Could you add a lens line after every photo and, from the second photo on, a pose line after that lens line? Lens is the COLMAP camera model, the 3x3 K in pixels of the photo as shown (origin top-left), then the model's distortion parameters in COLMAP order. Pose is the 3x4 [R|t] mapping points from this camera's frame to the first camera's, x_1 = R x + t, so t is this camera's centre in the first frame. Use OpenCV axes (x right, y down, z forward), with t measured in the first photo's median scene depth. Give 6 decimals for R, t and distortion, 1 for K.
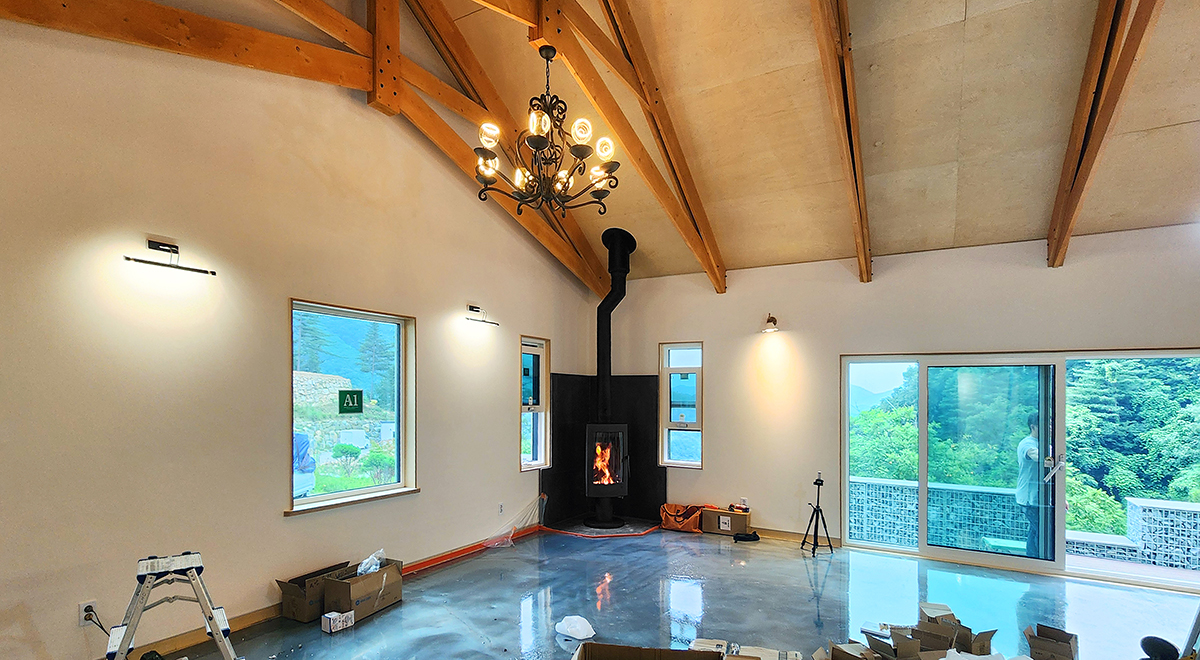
lens RADIAL K [[553.8, 0, 635.6], [0, 553.8, 406.5], [0, 0, 1]] dist [-0.000756, -0.006765]
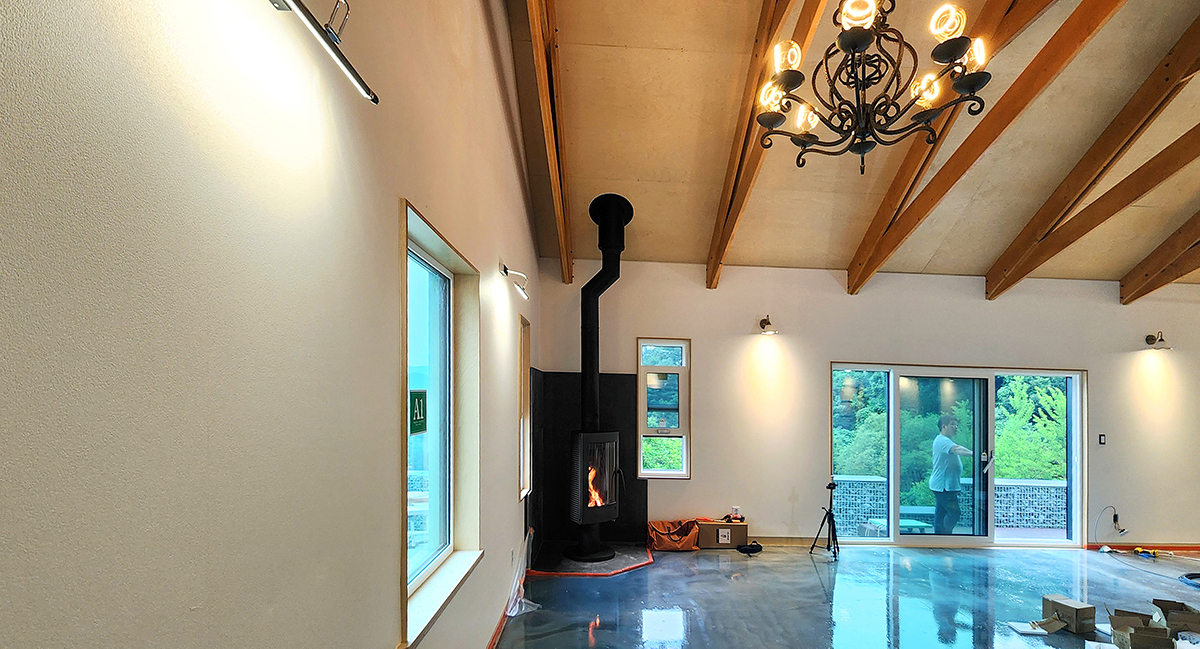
lens RADIAL K [[550.8, 0, 627.8], [0, 550.8, 388.3], [0, 0, 1]] dist [0.001153, -0.002567]
pose [[0.850104, 0.013761, 0.526435, -0.454812], [-0.005188, 0.999829, -0.017757, -0.019815], [-0.526589, 0.012364, 0.850030, 0.287510]]
